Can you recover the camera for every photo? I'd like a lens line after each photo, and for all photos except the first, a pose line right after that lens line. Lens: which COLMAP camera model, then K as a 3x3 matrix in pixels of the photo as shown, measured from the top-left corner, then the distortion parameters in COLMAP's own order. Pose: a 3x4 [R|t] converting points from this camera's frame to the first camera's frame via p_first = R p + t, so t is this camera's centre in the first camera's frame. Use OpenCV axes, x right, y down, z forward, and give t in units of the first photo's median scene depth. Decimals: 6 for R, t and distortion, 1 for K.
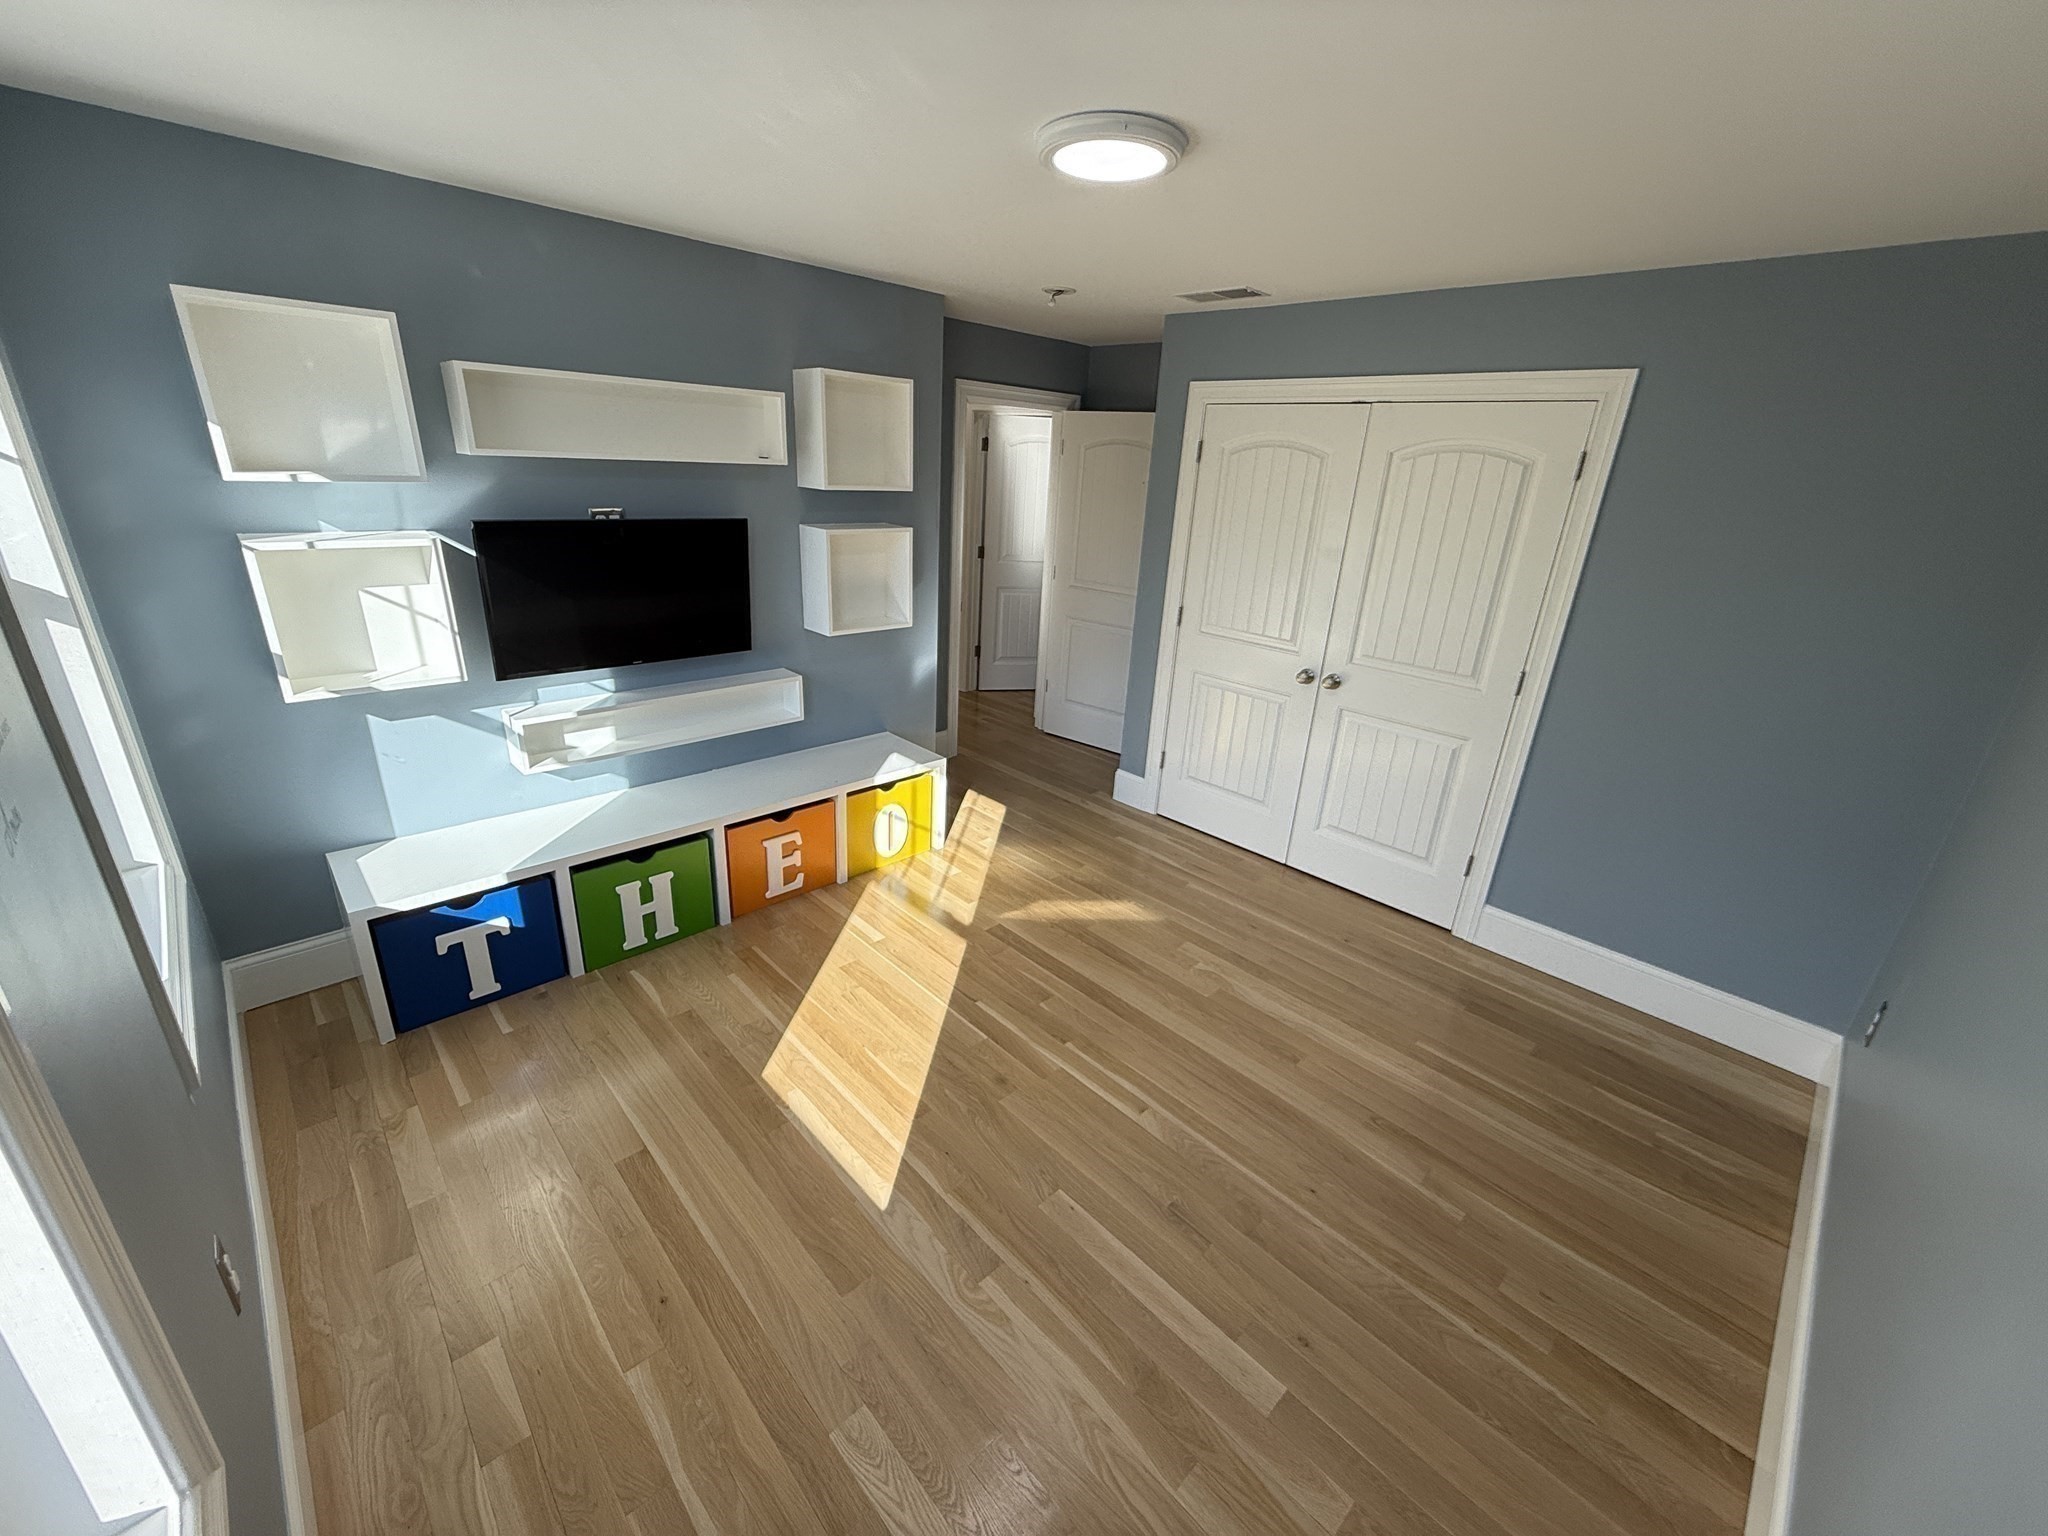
lens RADIAL K [[819.0, 0, 1014.6], [0, 819.0, 773.7], [0, 0, 1]] dist [-0.001829, 0.000309]
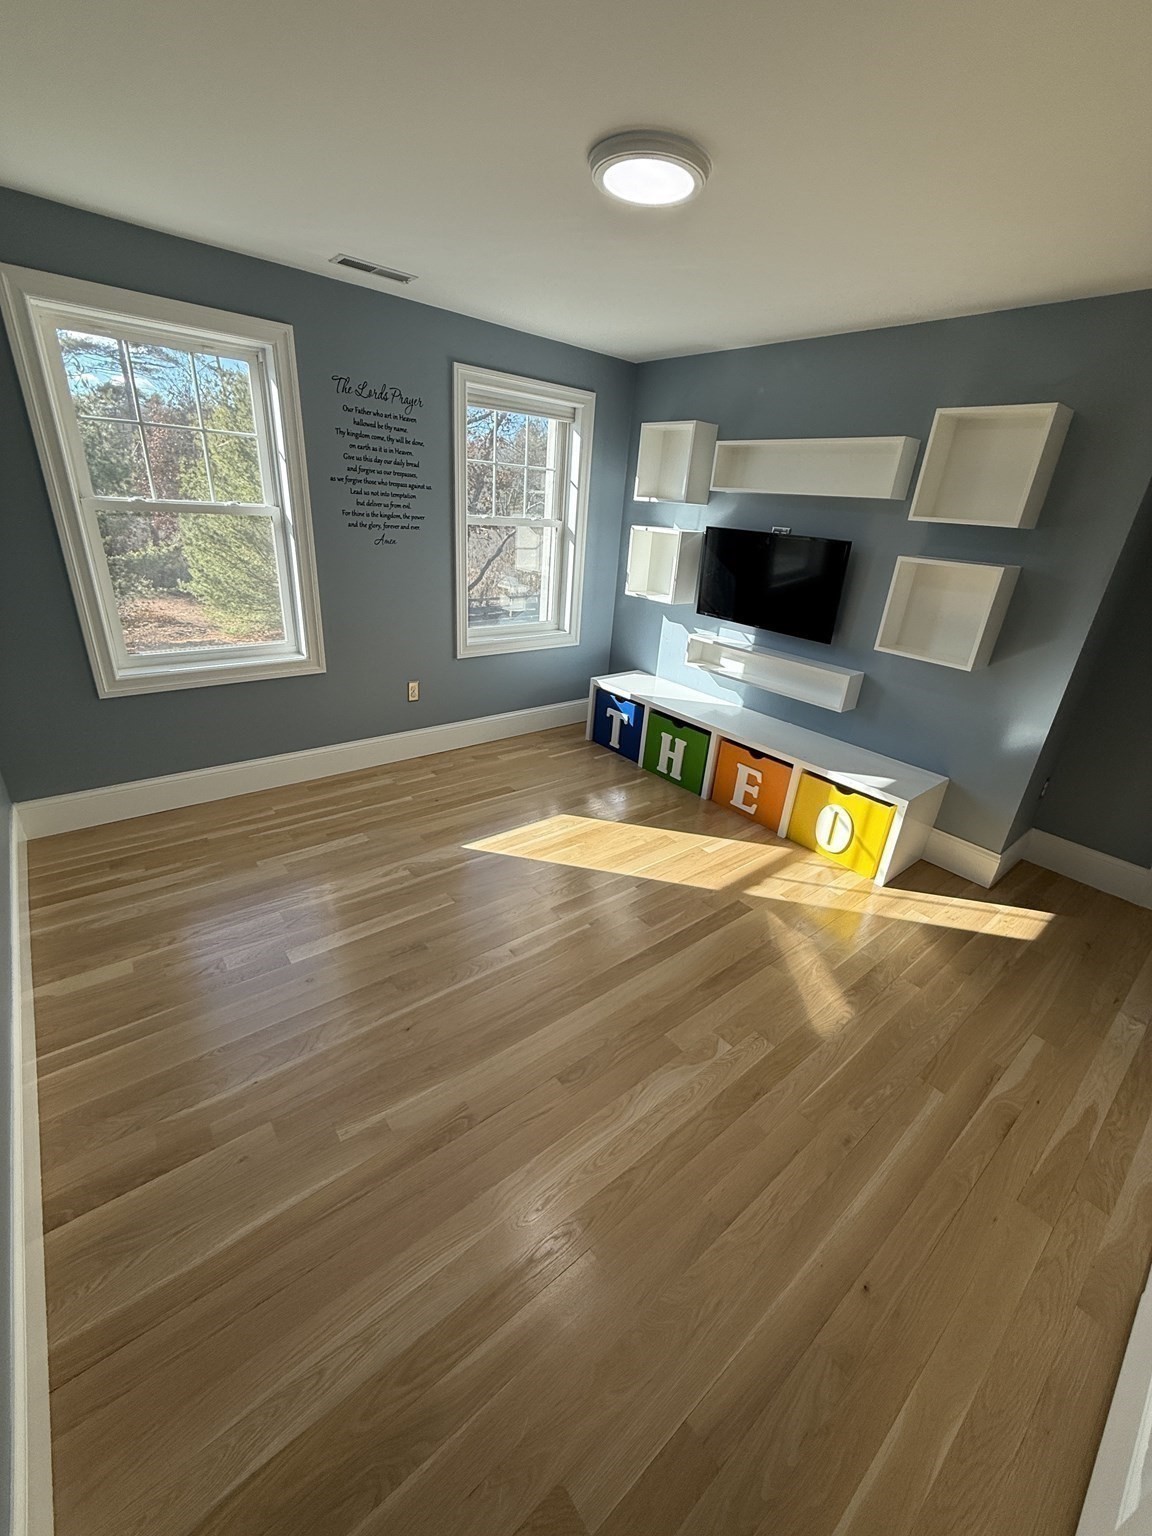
lens RADIAL K [[614.3, 0, 576.0], [0, 614.3, 768.0], [0, 0, 1]] dist [-0.001829, 0.000309]
pose [[-0.075596, 0.346900, -0.934851, 0.764694], [-0.429670, 0.834696, 0.344480, -0.166746], [0.899816, 0.427718, 0.085953, 0.706870]]
